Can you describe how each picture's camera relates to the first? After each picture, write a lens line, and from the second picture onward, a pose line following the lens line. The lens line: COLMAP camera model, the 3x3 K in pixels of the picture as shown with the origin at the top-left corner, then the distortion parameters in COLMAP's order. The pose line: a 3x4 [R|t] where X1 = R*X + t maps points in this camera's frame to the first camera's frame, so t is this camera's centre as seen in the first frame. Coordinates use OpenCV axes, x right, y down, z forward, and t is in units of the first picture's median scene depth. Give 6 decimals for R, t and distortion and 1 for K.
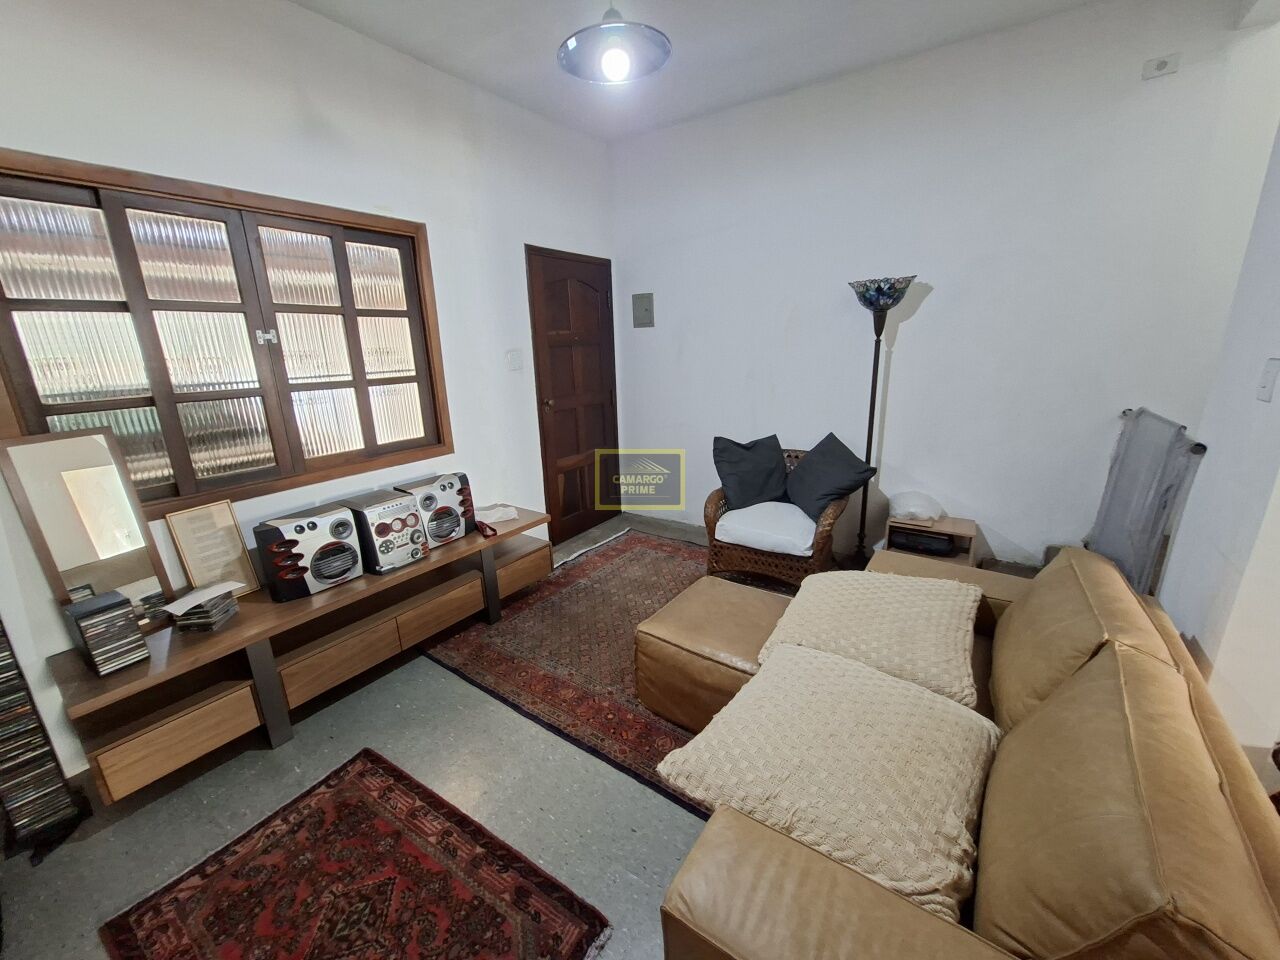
lens RADIAL K [[503.9, 0, 641.8], [0, 503.9, 476.6], [0, 0, 1]] dist [-0.007893, 0.002497]
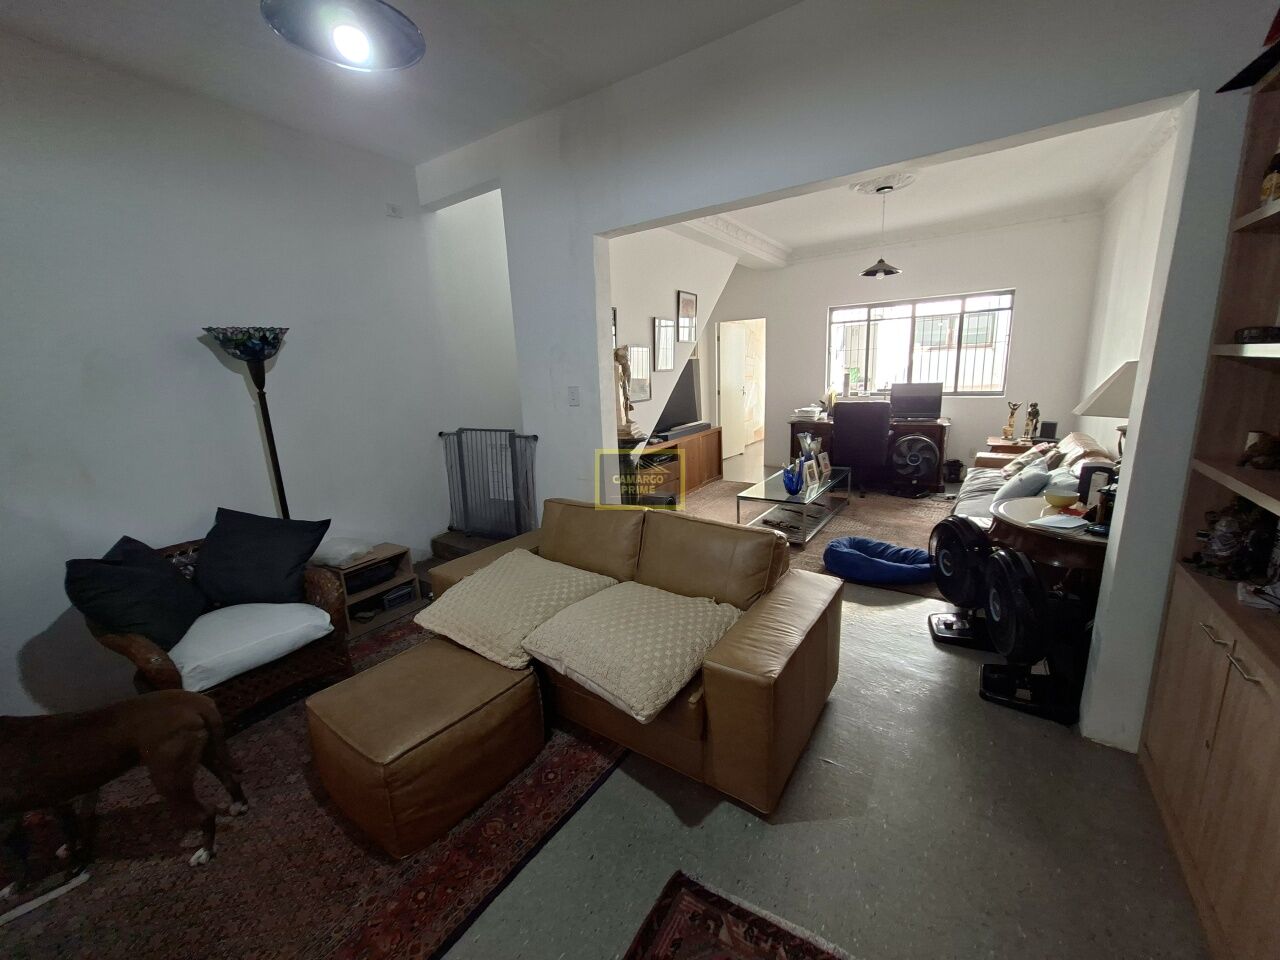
lens RADIAL K [[503.9, 0, 646.7], [0, 503.9, 475.8], [0, 0, 1]] dist [-0.007893, 0.002497]
pose [[-0.012233, -0.181000, 0.983407, -0.793094], [0.305684, 0.935720, 0.176025, -0.131442], [-0.952054, 0.302765, 0.043883, 0.579715]]
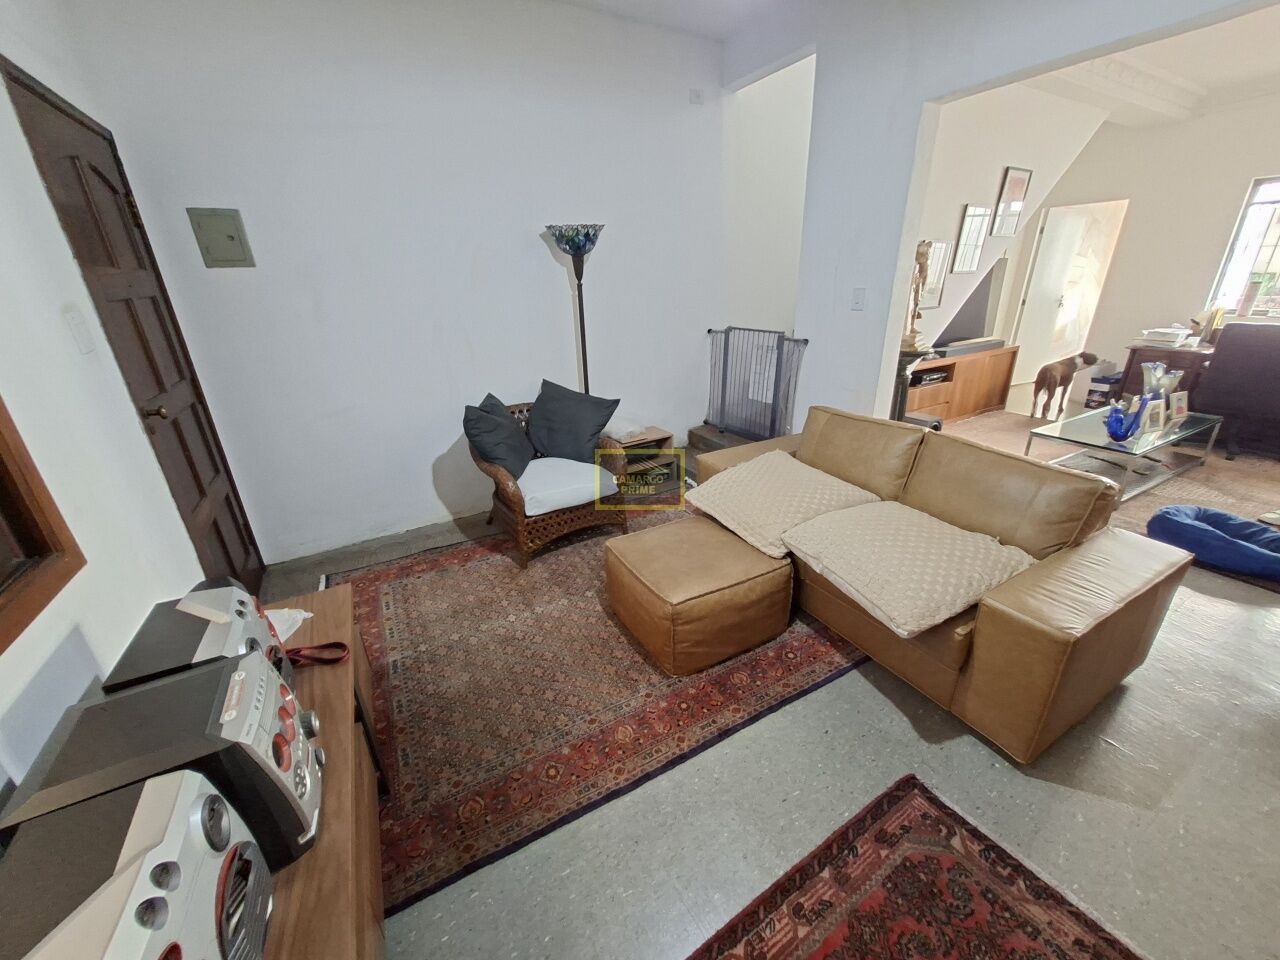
lens RADIAL K [[503.9, 0, 644.3], [0, 503.9, 477.7], [0, 0, 1]] dist [-0.007893, 0.002497]
pose [[0.430666, -0.320164, 0.843814, -0.872783], [0.250391, 0.940645, 0.229109, -0.161939], [-0.867082, 0.112614, 0.485270, 0.693126]]
